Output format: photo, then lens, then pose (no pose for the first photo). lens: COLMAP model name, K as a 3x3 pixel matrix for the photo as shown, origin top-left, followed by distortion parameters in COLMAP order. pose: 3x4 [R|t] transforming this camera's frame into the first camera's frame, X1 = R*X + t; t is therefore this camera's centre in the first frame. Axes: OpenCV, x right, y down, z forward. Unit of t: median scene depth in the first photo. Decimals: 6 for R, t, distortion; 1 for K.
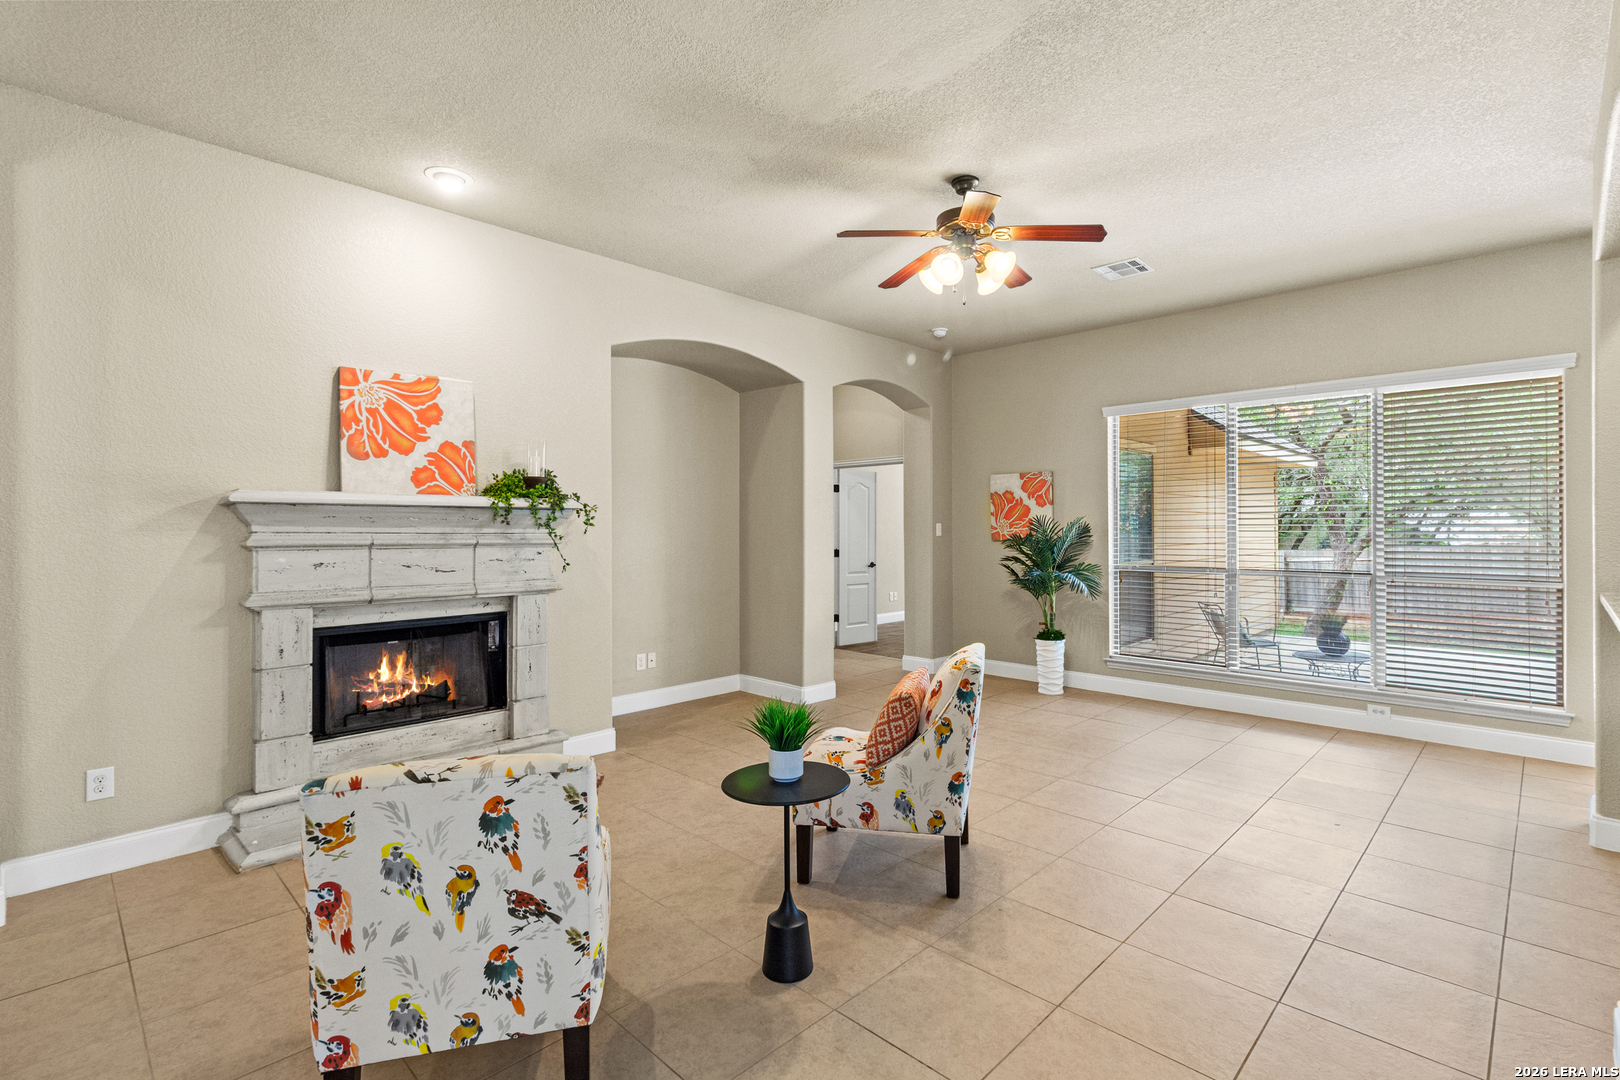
lens RADIAL K [[746.2, 0, 814.7], [0, 746.2, 541.9], [0, 0, 1]] dist [-0.002668, 0.001387]
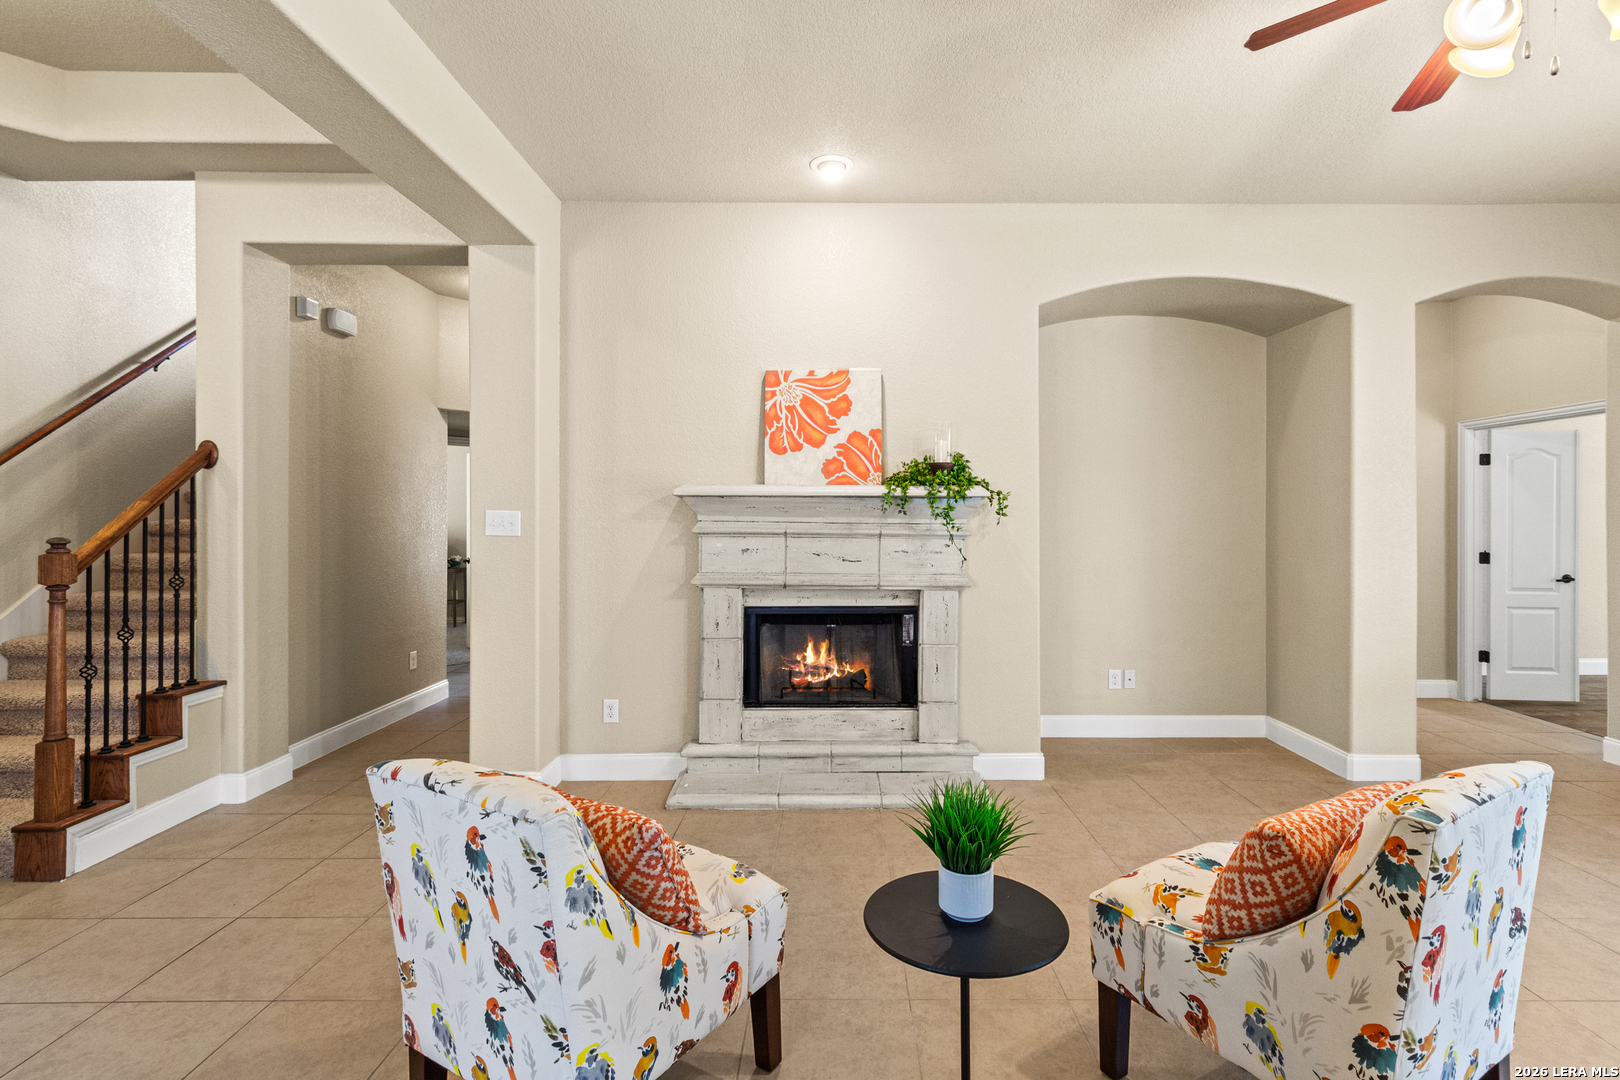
lens RADIAL K [[746.2, 0, 806.9], [0, 746.2, 523.5], [0, 0, 1]] dist [-0.002668, 0.001387]
pose [[0.702861, 0.008877, -0.711272, 0.187558], [-0.016491, 0.999857, -0.003817, -0.006511], [0.711136, 0.014413, 0.702906, 0.266830]]
